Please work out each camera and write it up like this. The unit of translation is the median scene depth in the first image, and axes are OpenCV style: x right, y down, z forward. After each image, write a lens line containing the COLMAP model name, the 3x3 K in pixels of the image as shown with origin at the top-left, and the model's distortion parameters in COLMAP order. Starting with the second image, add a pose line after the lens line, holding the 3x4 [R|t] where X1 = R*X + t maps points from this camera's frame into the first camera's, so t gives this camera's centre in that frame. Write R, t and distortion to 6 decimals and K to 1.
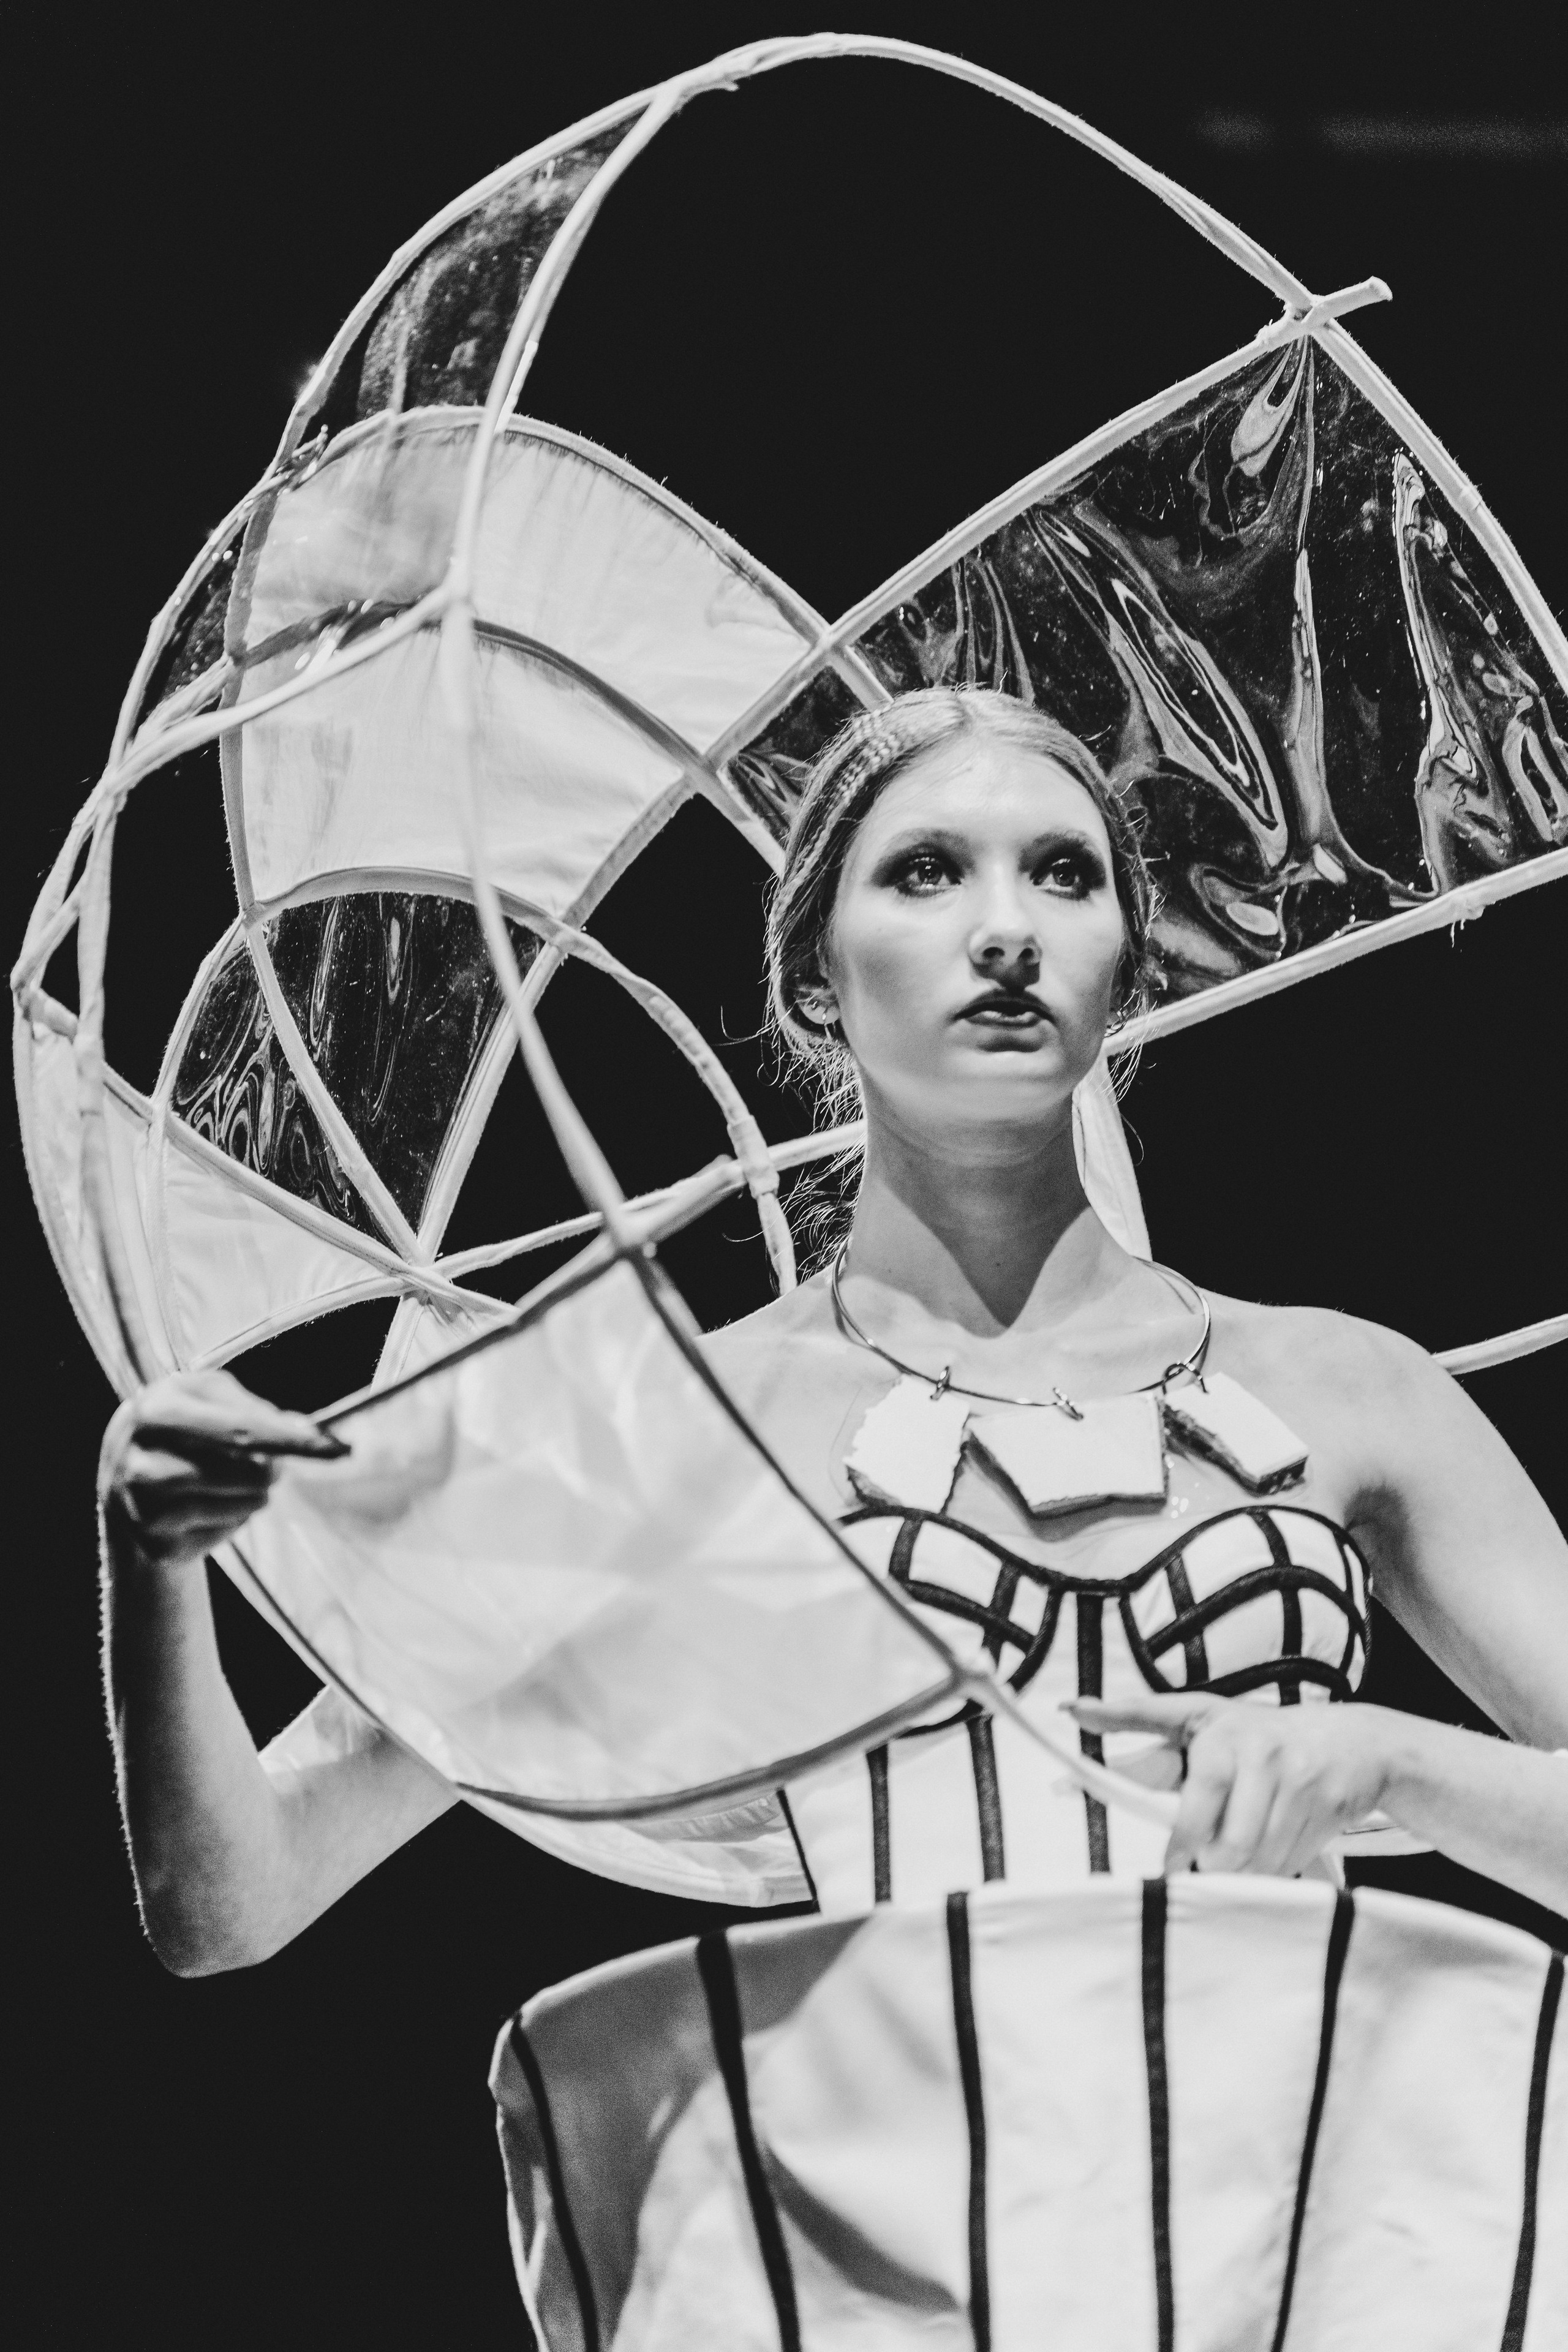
lens RADIAL K [[8883.5, 0, 781.0], [0, 8883.5, 1181.6], [0, 0, 1]] dist [-1.238337, 0.000000]
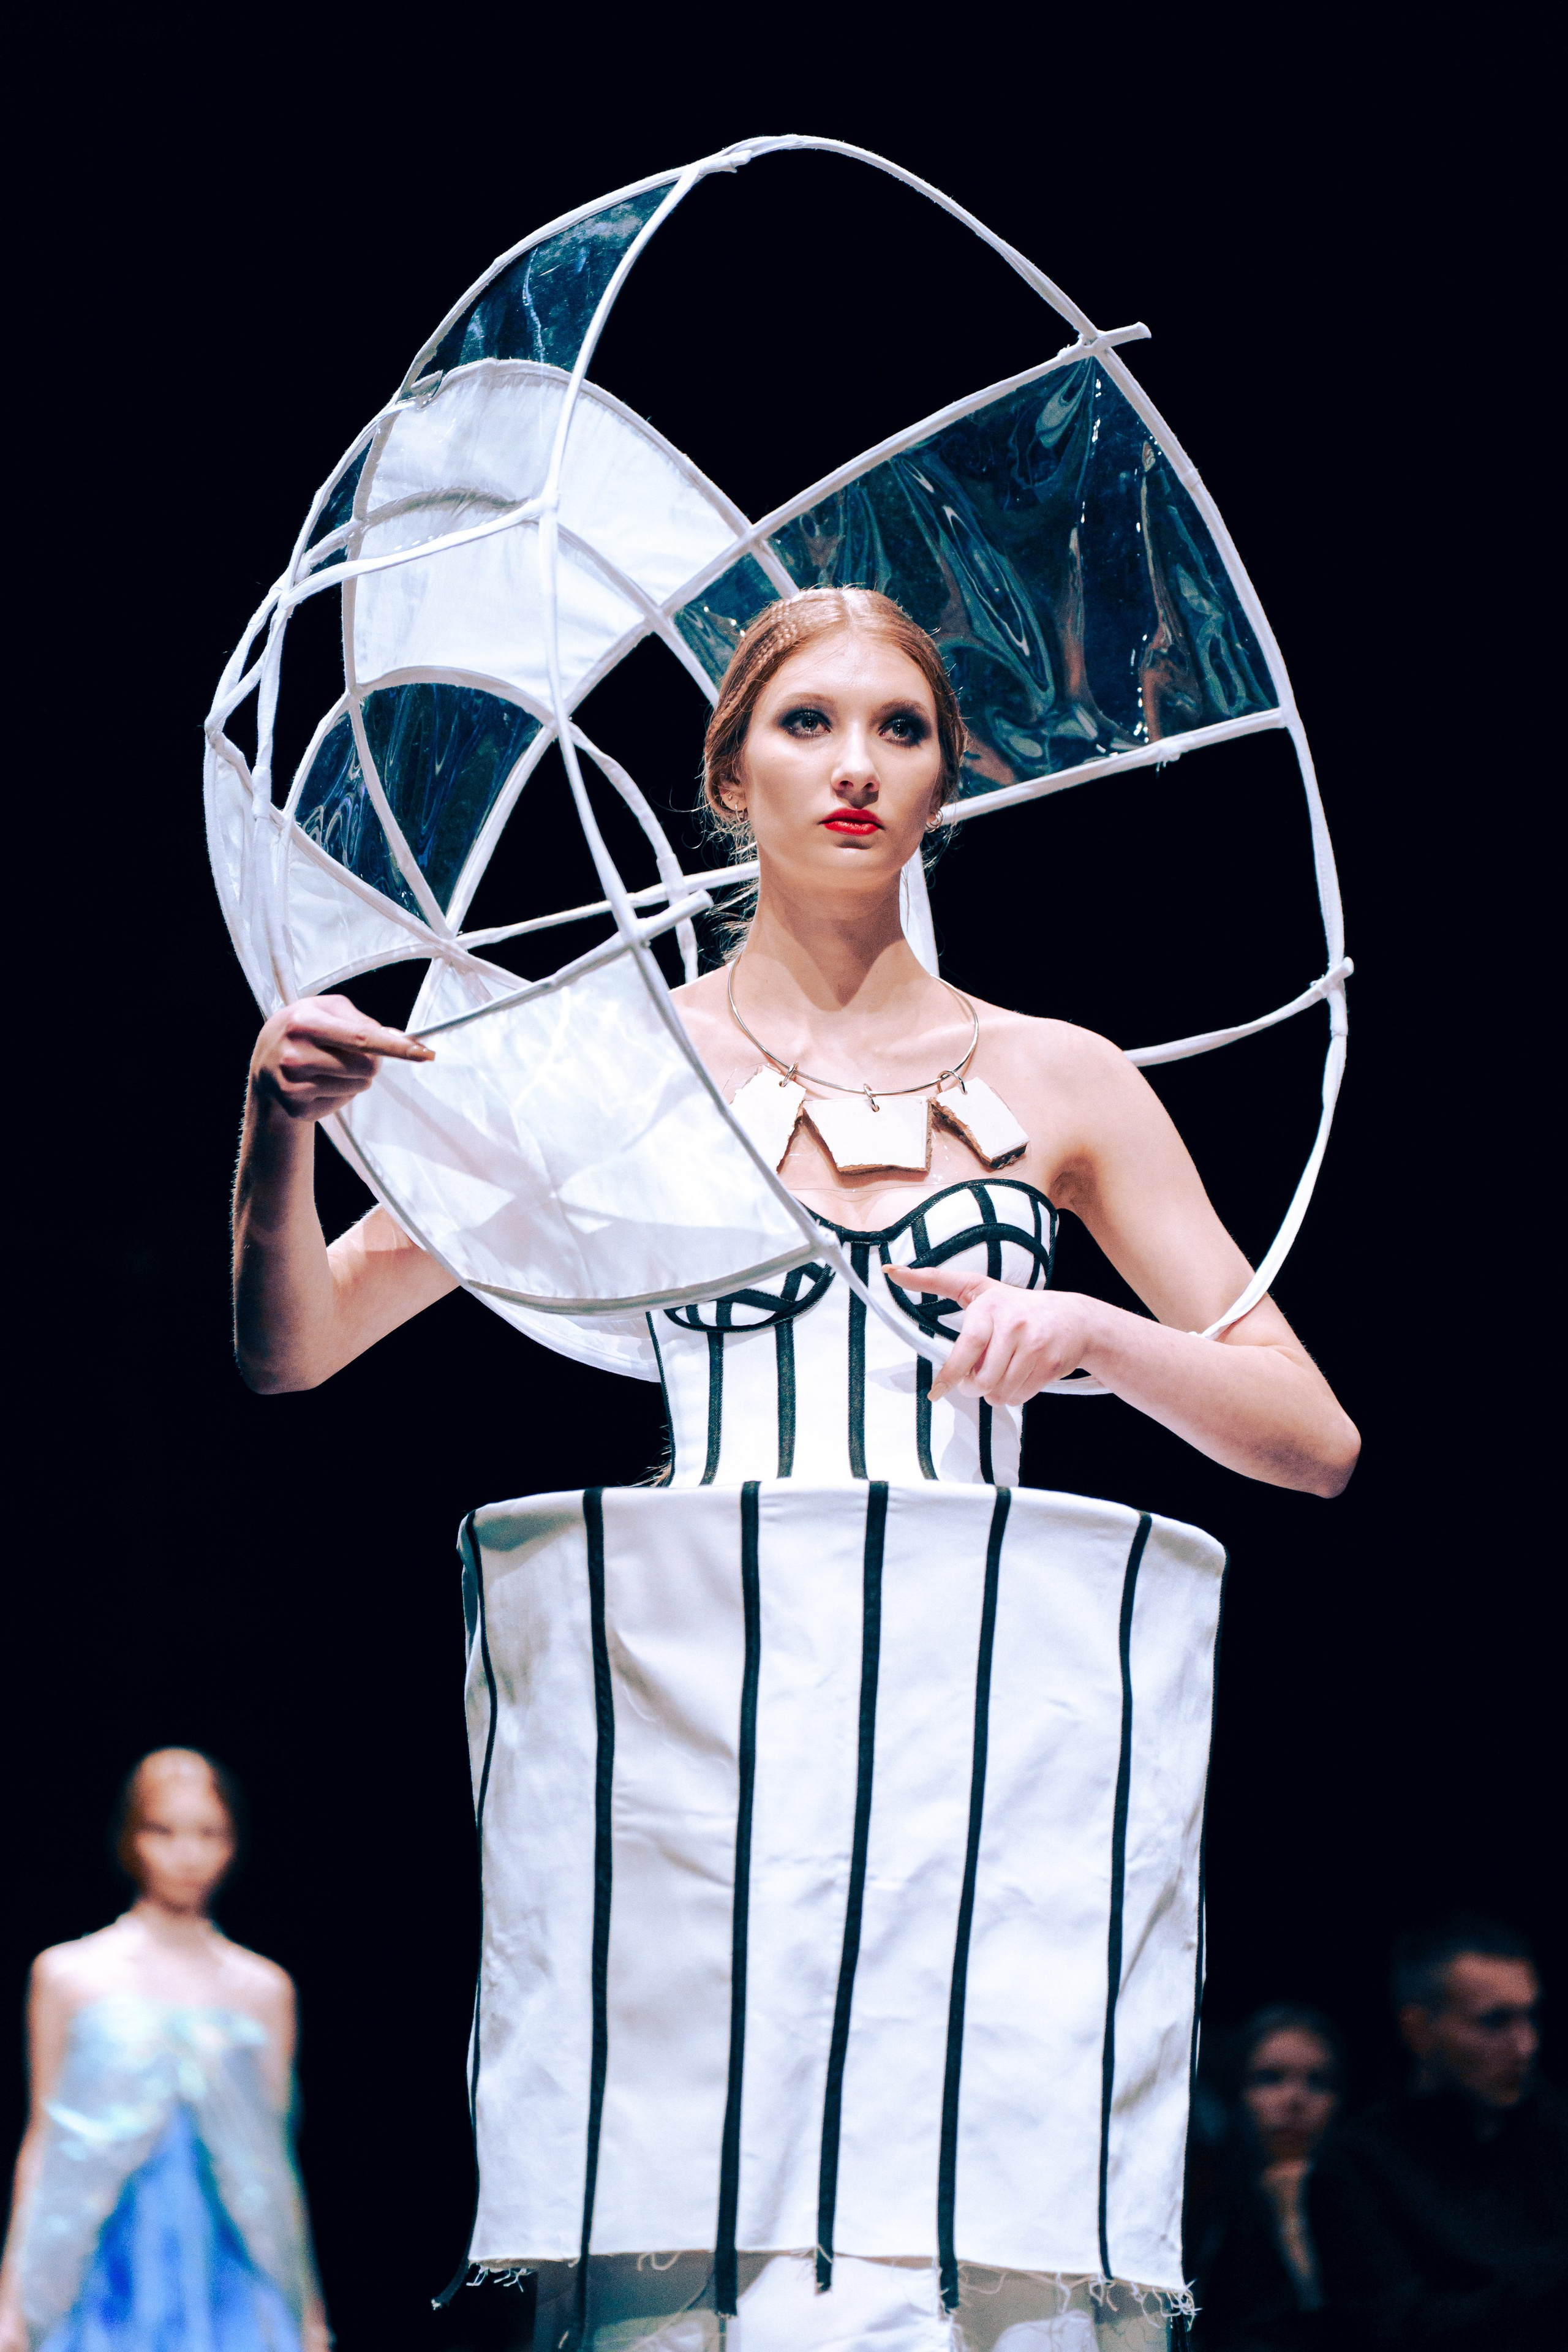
lens RADIAL K [[8006.7, 0, 893.6], [0, 8006.7, 1265.0], [0, 0, 1]] dist [2.045050, 0.000000]
pose [[0.996105, 0.080281, 0.036463, -0.011324], [-0.081888, 0.995628, 0.044941, -0.003189], [-0.032695, -0.047752, 0.998324, -0.380819]]
